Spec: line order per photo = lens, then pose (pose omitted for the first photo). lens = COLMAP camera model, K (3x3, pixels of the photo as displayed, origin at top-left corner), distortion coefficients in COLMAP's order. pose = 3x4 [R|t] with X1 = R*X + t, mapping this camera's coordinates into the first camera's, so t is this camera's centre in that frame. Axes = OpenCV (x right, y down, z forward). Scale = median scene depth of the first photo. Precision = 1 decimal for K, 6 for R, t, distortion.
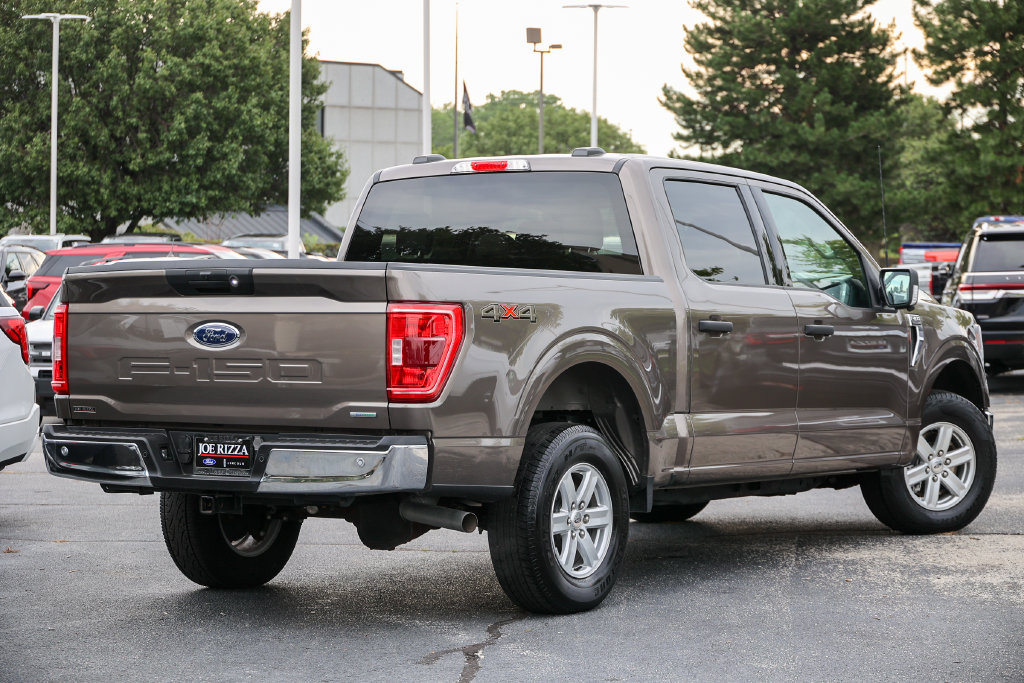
lens RADIAL K [[2811.5, 0, 478.4], [0, 2811.5, 330.3], [0, 0, 1]] dist [-0.075267, 0.000000]
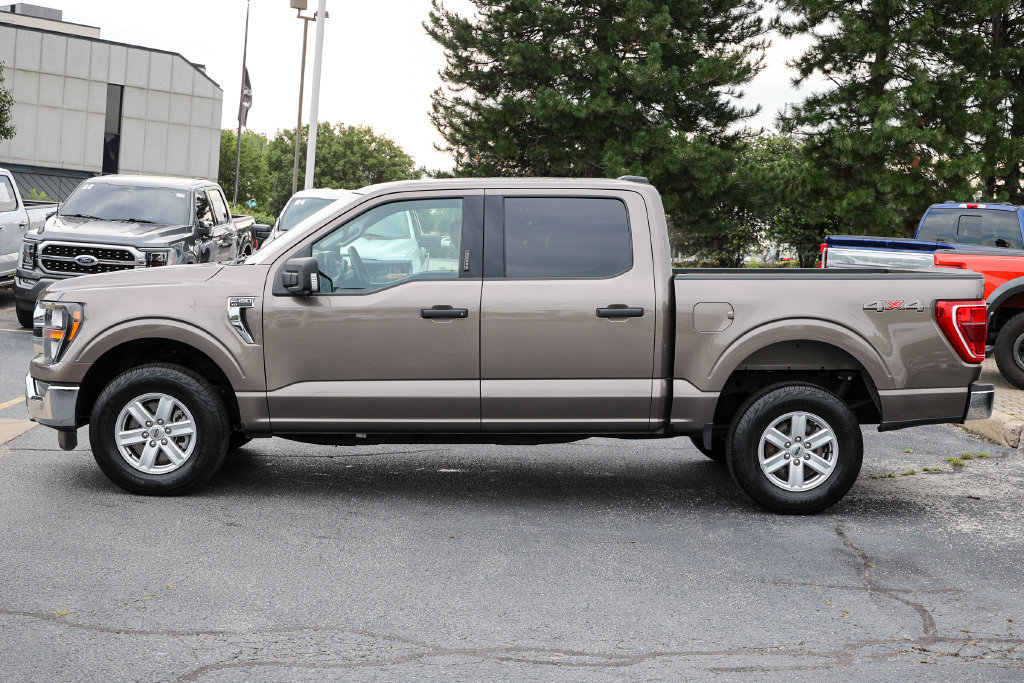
lens RADIAL K [[987.2, 0, 507.8], [0, 987.2, 342.7], [0, 0, 1]] dist [-0.019215, -0.011072]
pose [[0.986607, 0.053188, 0.154202, 0.167332], [-0.063667, 0.995928, 0.063832, -0.054275], [-0.150179, -0.072795, 0.985975, 2.434090]]
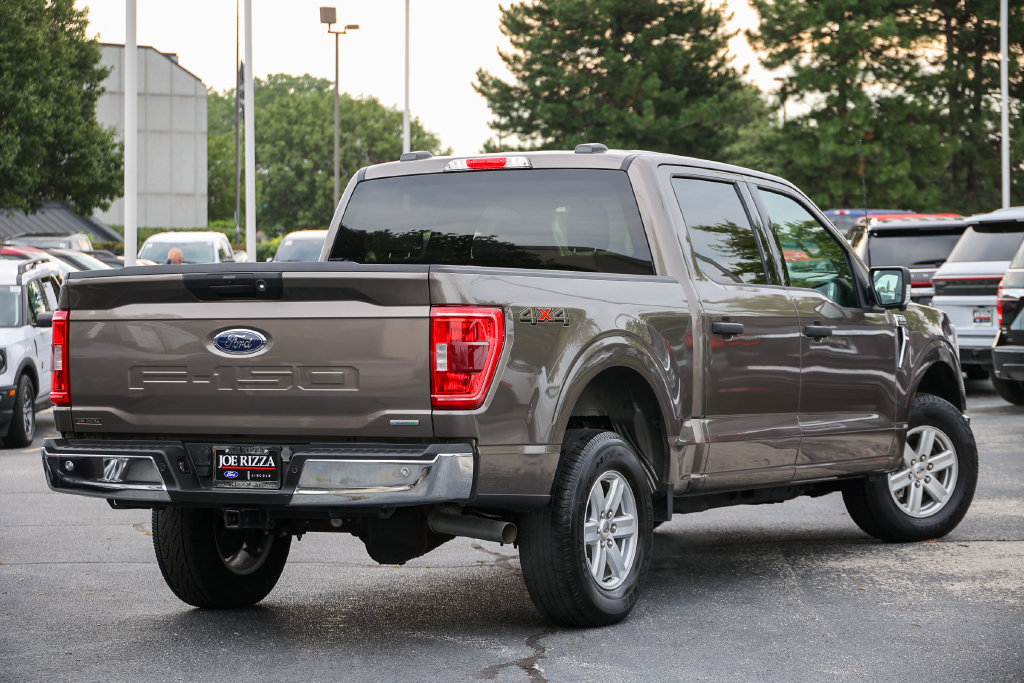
lens RADIAL K [[3097.4, 0, 522.5], [0, 3097.4, 346.3], [0, 0, 1]] dist [-0.057540, 0.000000]
pose [[0.994580, -0.009531, 0.103540, -0.085705], [0.009193, 0.999951, 0.003747, 0.000119], [-0.103571, -0.002774, 0.994618, -0.047374]]
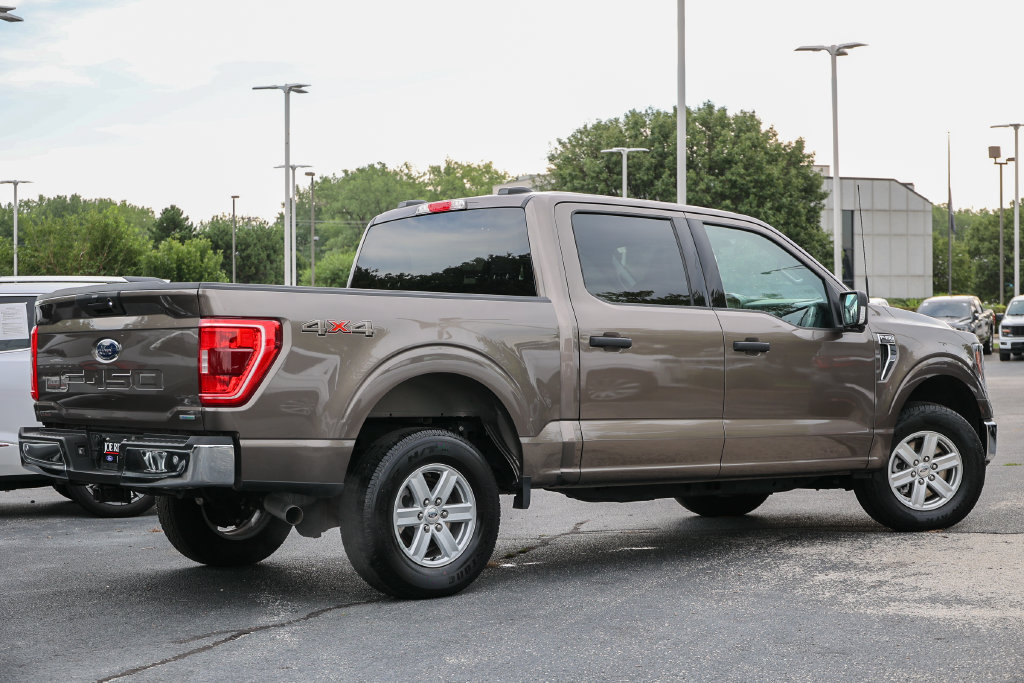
lens RADIAL K [[1865.0, 0, 478.6], [0, 1865.0, 308.3], [0, 0, 1]] dist [-0.028077, 0.000000]
pose [[0.949745, -0.016166, -0.312608, 0.236500], [0.004805, 0.999301, -0.037077, 0.011100], [0.312989, 0.033712, 0.949158, 0.251910]]
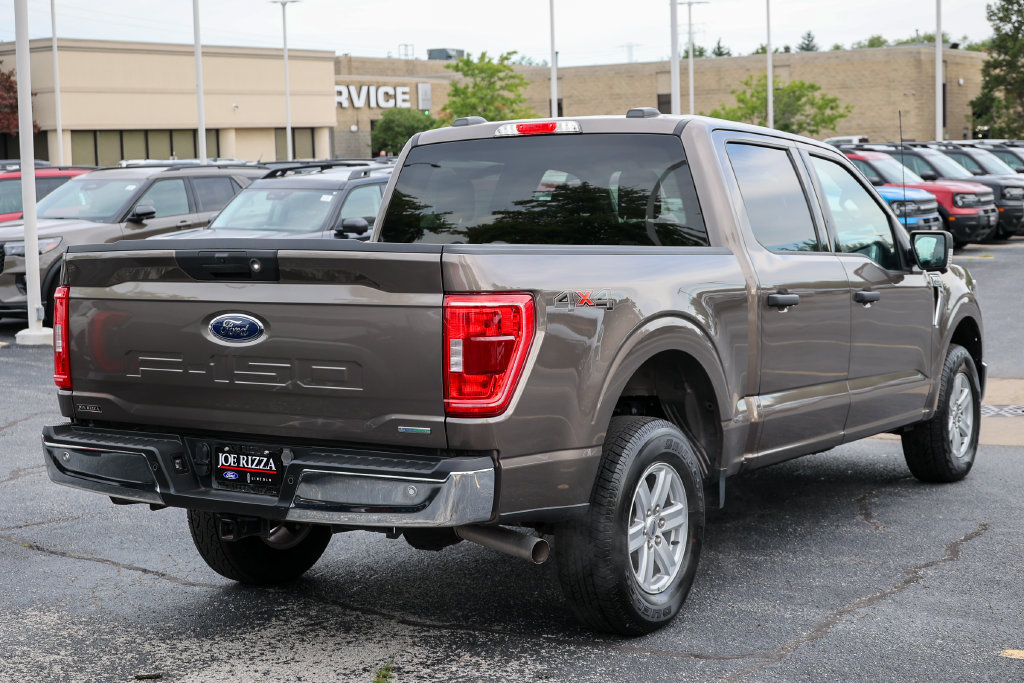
lens RADIAL K [[1705.4, 0, 518.7], [0, 1705.4, 333.4], [0, 0, 1]] dist [-0.101635, 0.000000]
pose [[0.999010, -0.007267, 0.043878, -0.025019], [0.004804, 0.998420, 0.055988, -0.019967], [-0.044216, -0.055722, 0.997467, 0.391969]]
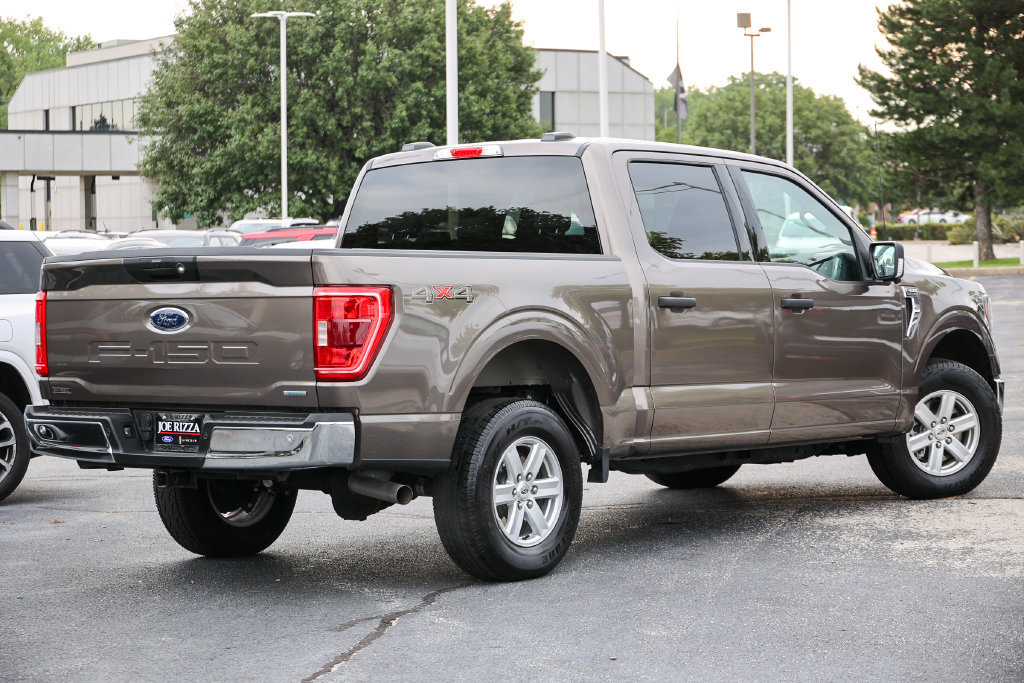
lens RADIAL K [[2637.0, 0, 500.8], [0, 2637.0, 331.5], [0, 0, 1]] dist [-0.089079, 0.000000]
pose [[0.994642, -0.014752, -0.102323, 0.106020], [0.015986, 0.999809, 0.011251, -0.002335], [0.102137, -0.012826, 0.994688, 0.021813]]
